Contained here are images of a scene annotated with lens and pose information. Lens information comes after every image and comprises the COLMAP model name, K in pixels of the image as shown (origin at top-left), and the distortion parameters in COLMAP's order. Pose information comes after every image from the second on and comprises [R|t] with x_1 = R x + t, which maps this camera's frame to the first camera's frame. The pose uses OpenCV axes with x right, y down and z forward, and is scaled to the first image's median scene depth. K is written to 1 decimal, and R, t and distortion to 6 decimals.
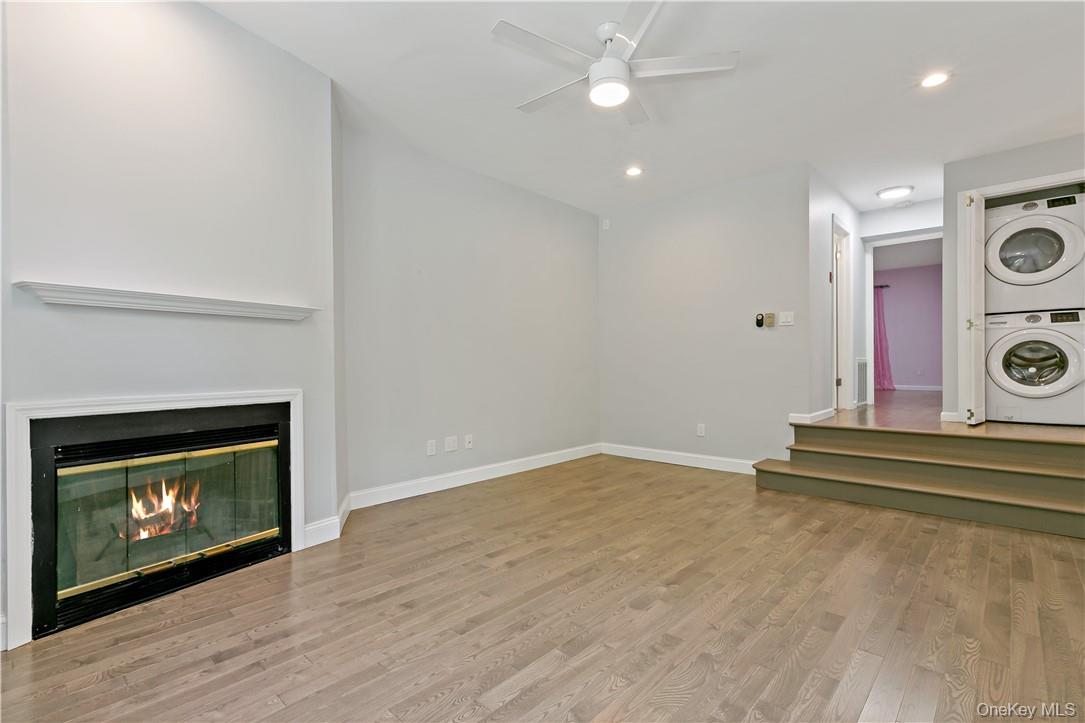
lens RADIAL K [[492.3, 0, 525.9], [0, 492.3, 369.1], [0, 0, 1]] dist [0.010150, -0.000925]
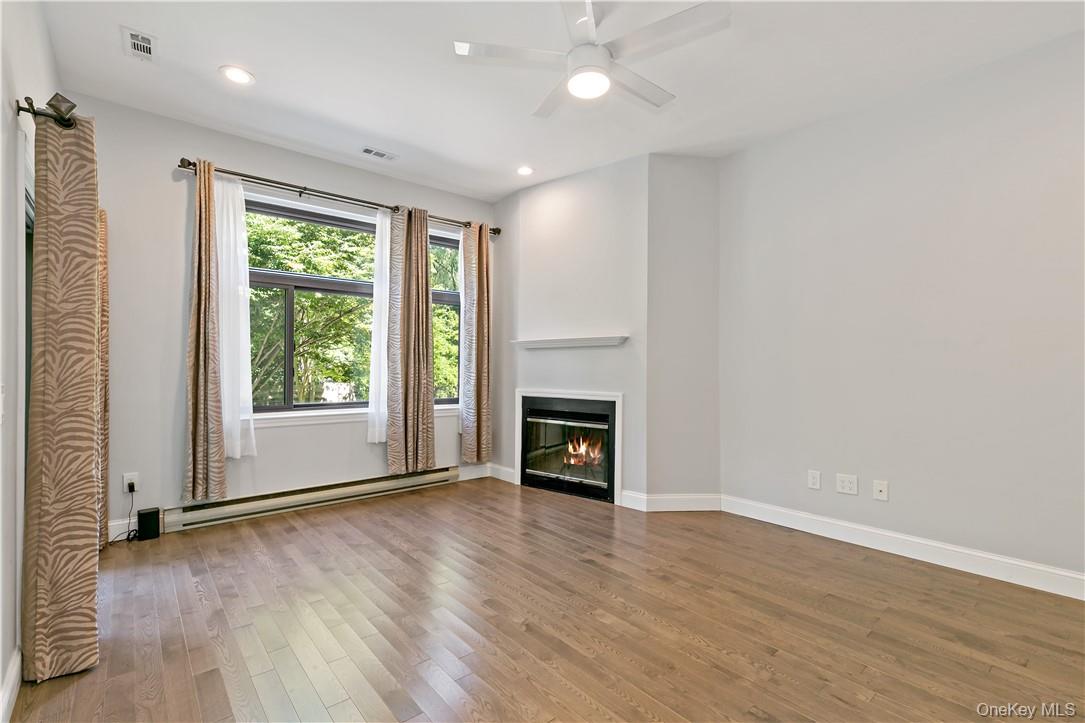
lens RADIAL K [[492.3, 0, 542.9], [0, 492.3, 365.0], [0, 0, 1]] dist [0.010150, -0.000925]
pose [[-0.090609, 0.002730, -0.995883, 1.010390], [-0.013957, 0.999895, 0.004011, -0.044347], [0.995789, 0.014263, -0.090561, 0.930610]]
